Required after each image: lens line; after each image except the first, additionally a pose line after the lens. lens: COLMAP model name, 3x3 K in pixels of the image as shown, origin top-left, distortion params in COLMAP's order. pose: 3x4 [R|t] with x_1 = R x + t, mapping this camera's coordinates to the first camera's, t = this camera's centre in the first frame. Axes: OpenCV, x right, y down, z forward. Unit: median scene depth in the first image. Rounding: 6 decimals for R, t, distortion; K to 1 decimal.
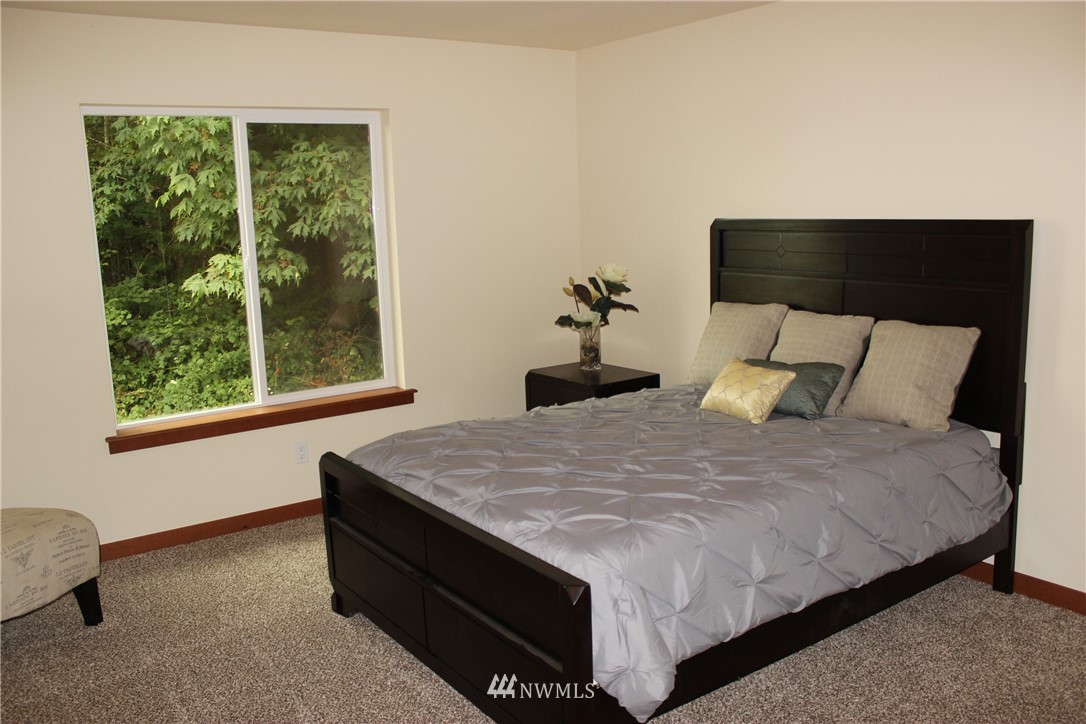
lens RADIAL K [[911.5, 0, 543.6], [0, 911.5, 390.7], [0, 0, 1]] dist [-0.172981, 0.215528]
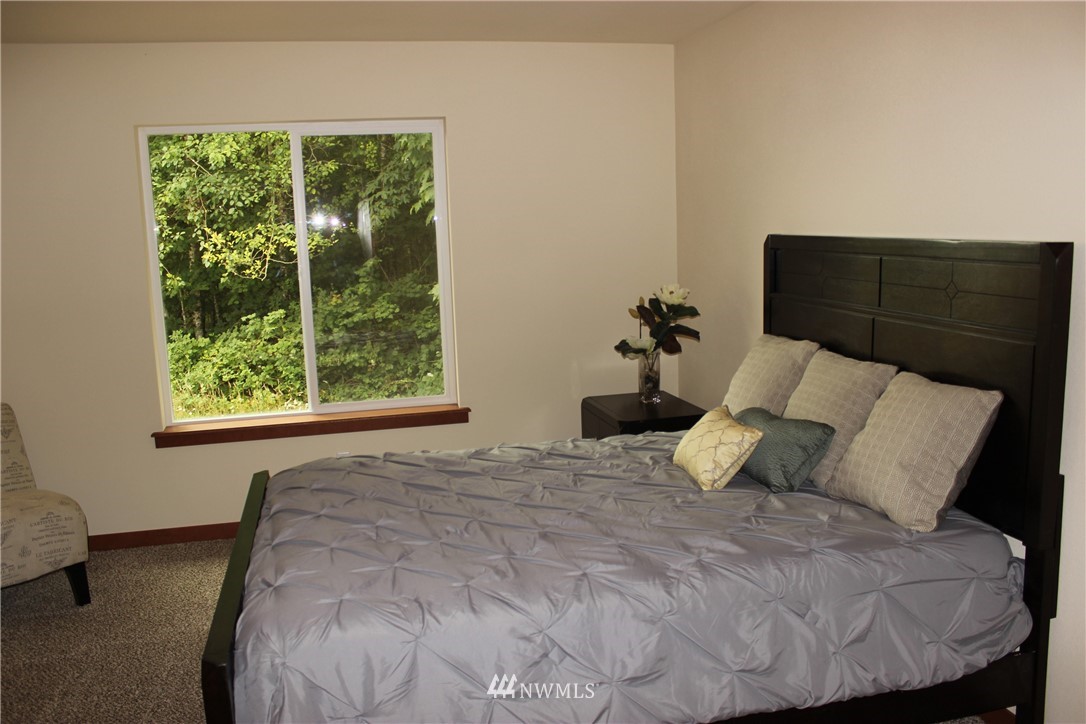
lens RADIAL K [[909.4, 0, 542.7], [0, 909.4, 367.4], [0, 0, 1]] dist [-0.172228, 0.176346]
pose [[0.928133, 0.061168, -0.367190, 0.337535], [-0.070777, 0.997411, -0.012748, -0.045829], [0.365460, 0.037821, 0.930059, 0.163415]]
